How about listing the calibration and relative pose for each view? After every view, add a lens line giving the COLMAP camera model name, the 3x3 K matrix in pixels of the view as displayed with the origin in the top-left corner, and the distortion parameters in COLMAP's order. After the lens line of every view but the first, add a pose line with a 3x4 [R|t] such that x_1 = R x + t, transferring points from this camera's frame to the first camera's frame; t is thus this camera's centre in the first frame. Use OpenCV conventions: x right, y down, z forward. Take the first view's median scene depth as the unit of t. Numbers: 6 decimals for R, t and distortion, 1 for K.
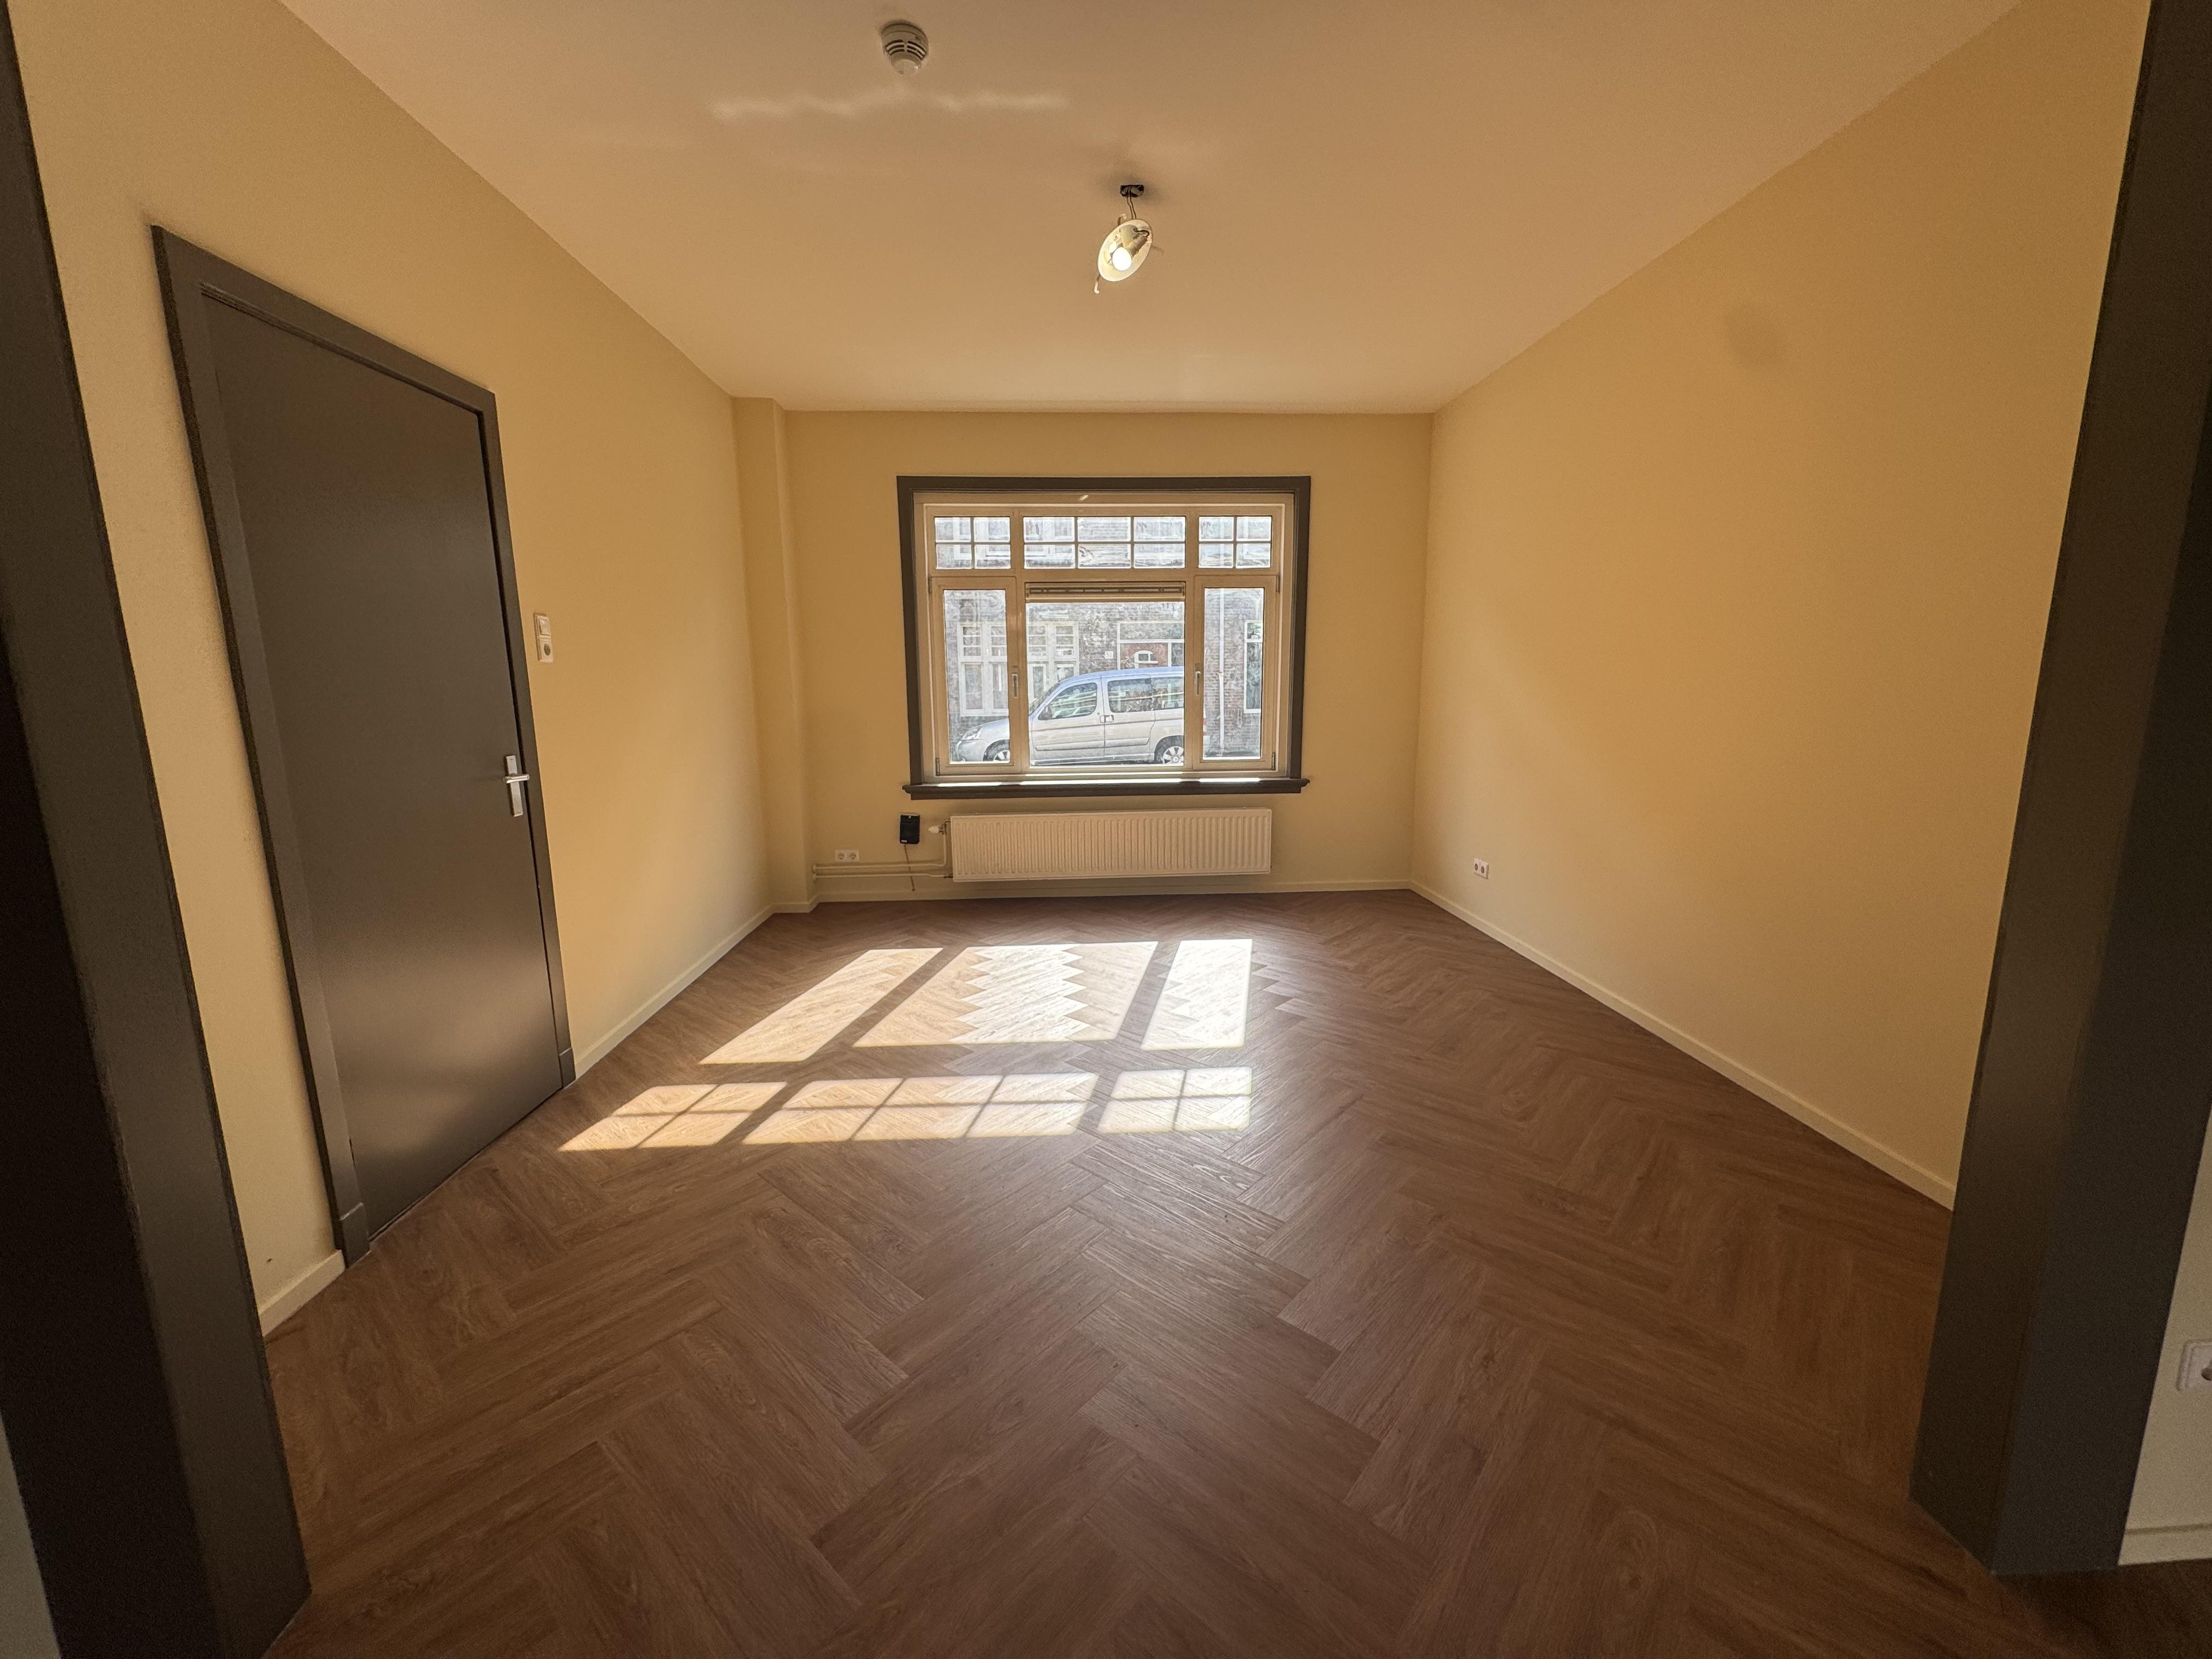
lens RADIAL K [[879.5, 0, 1106.0], [0, 879.5, 829.5], [0, 0, 1]] dist [-0.001869, 0.000066]
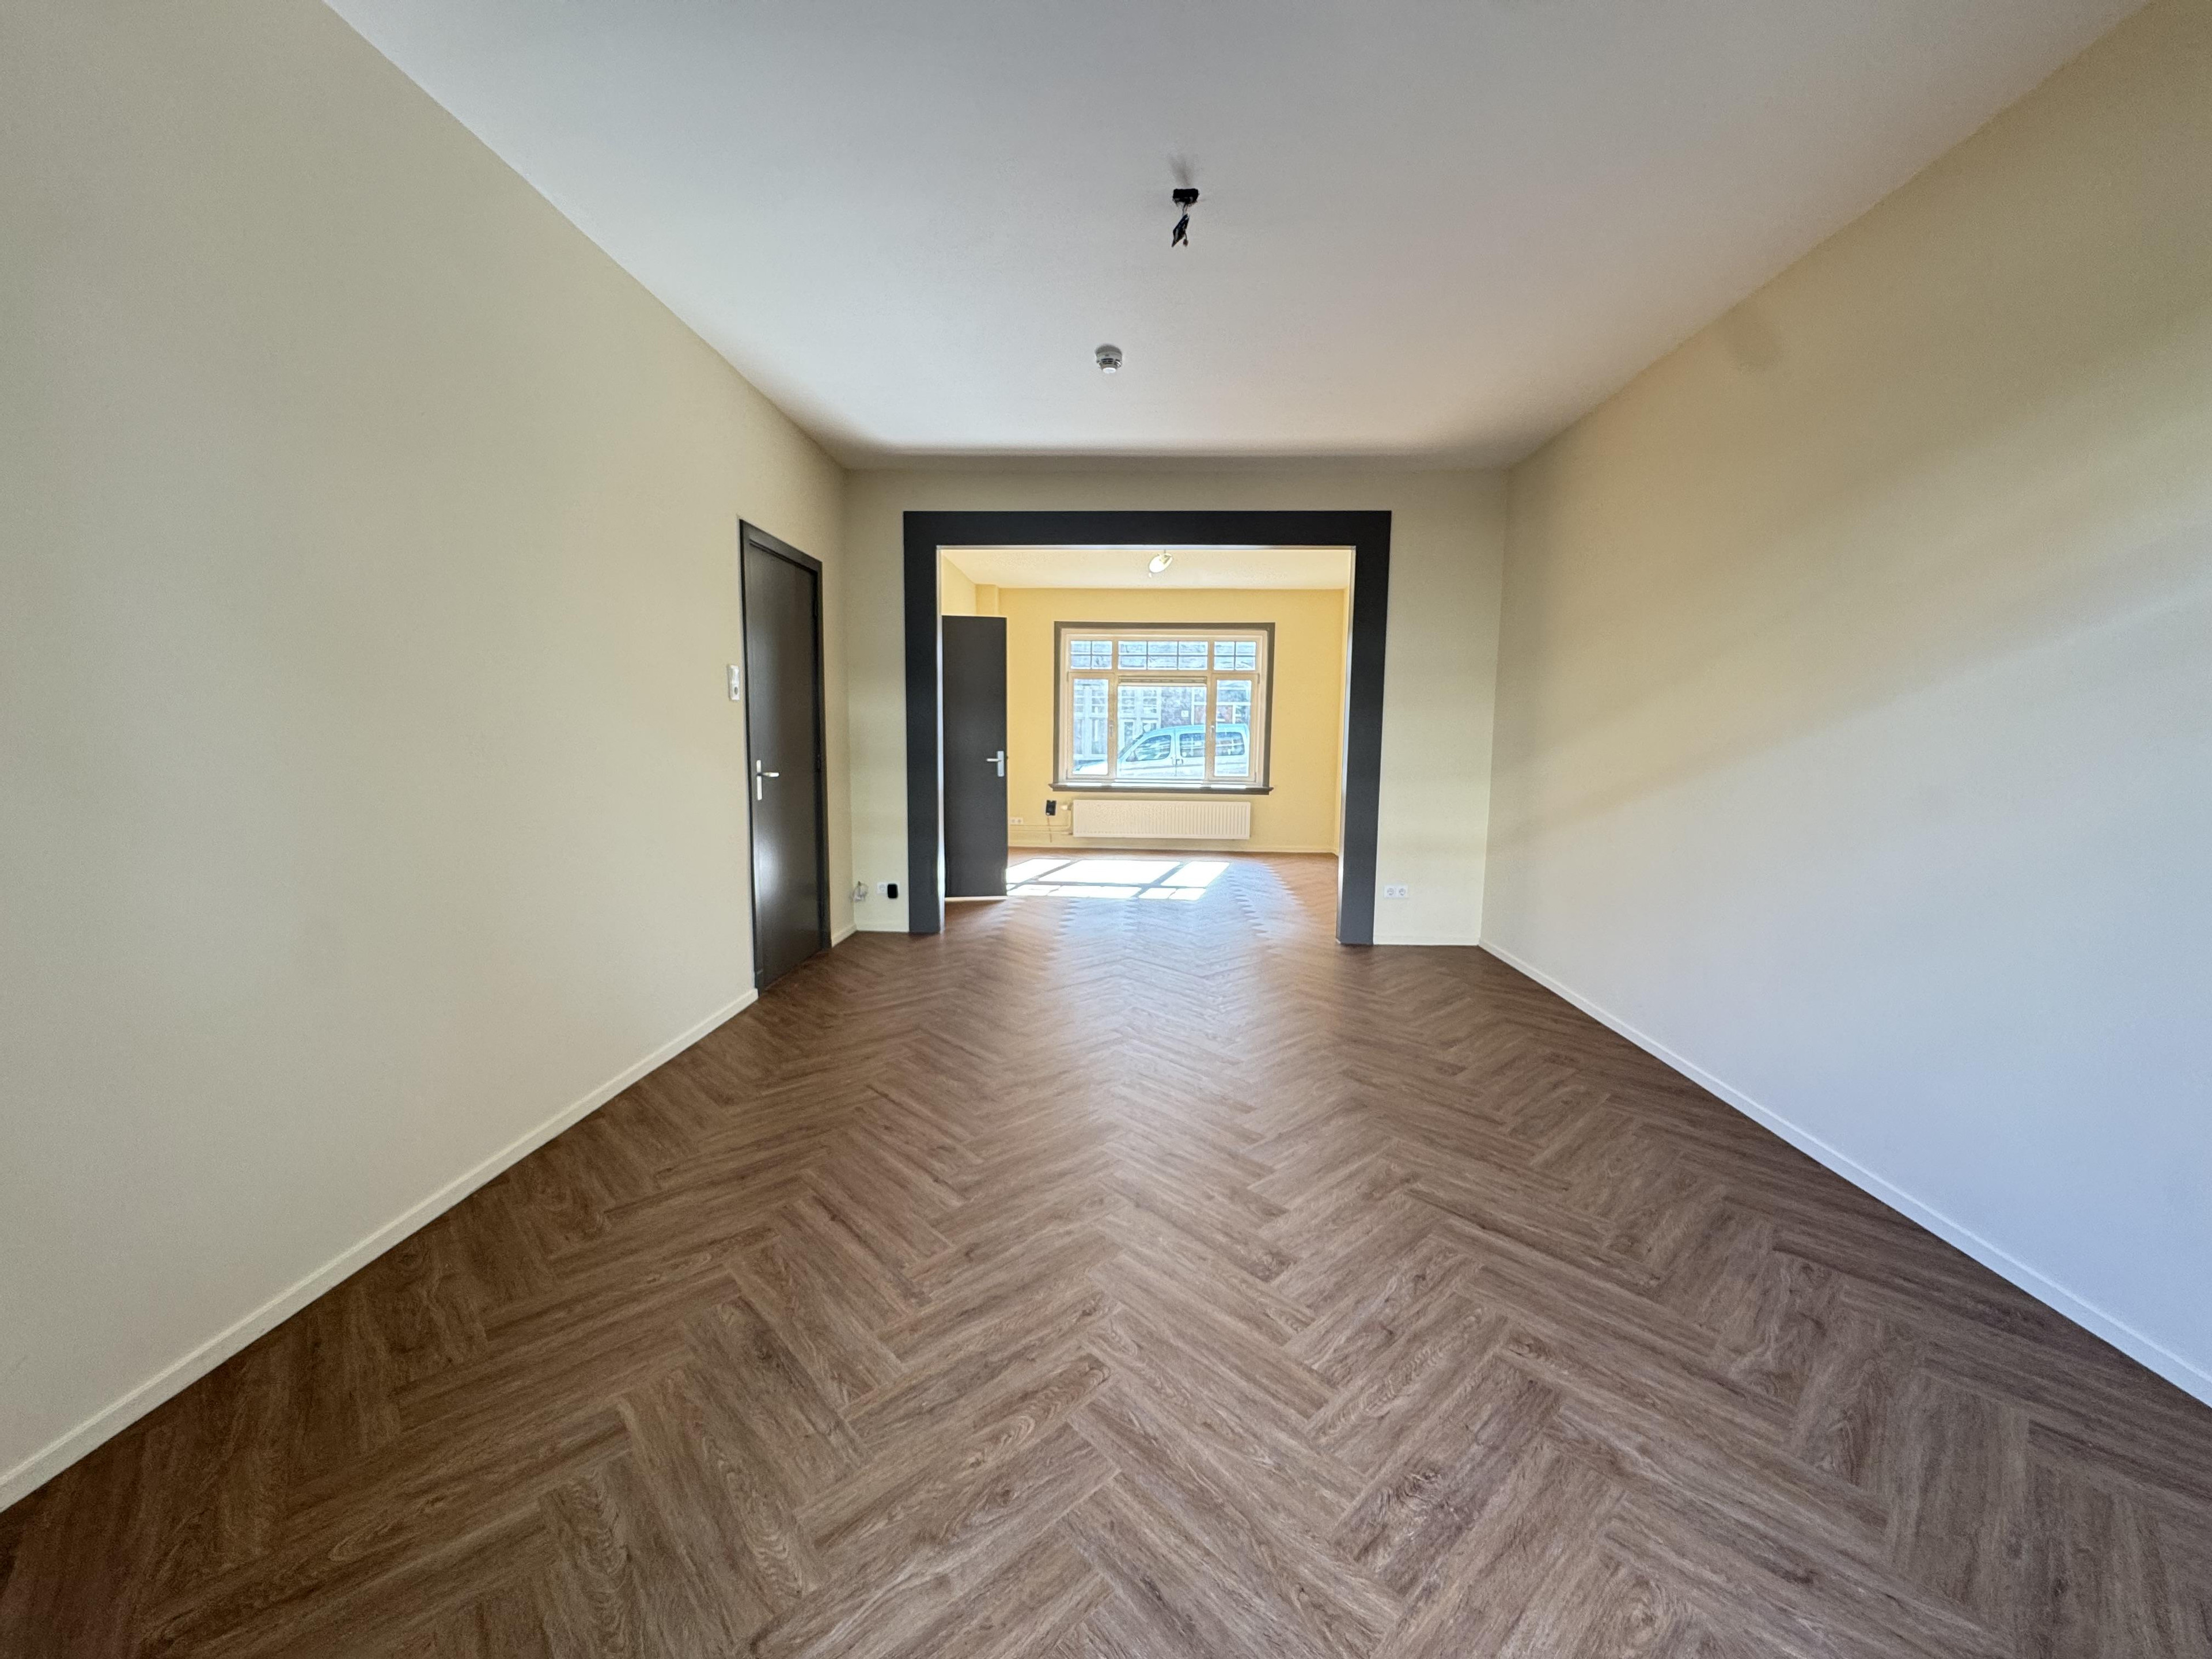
lens RADIAL K [[879.5, 0, 1106.0], [0, 879.5, 829.5], [0, 0, 1]] dist [-0.001869, 0.000066]
pose [[0.994300, 0.035224, -0.100635, 0.076421], [-0.041342, 0.997380, -0.059369, 0.147463], [0.098280, 0.063191, 0.993150, -0.794769]]
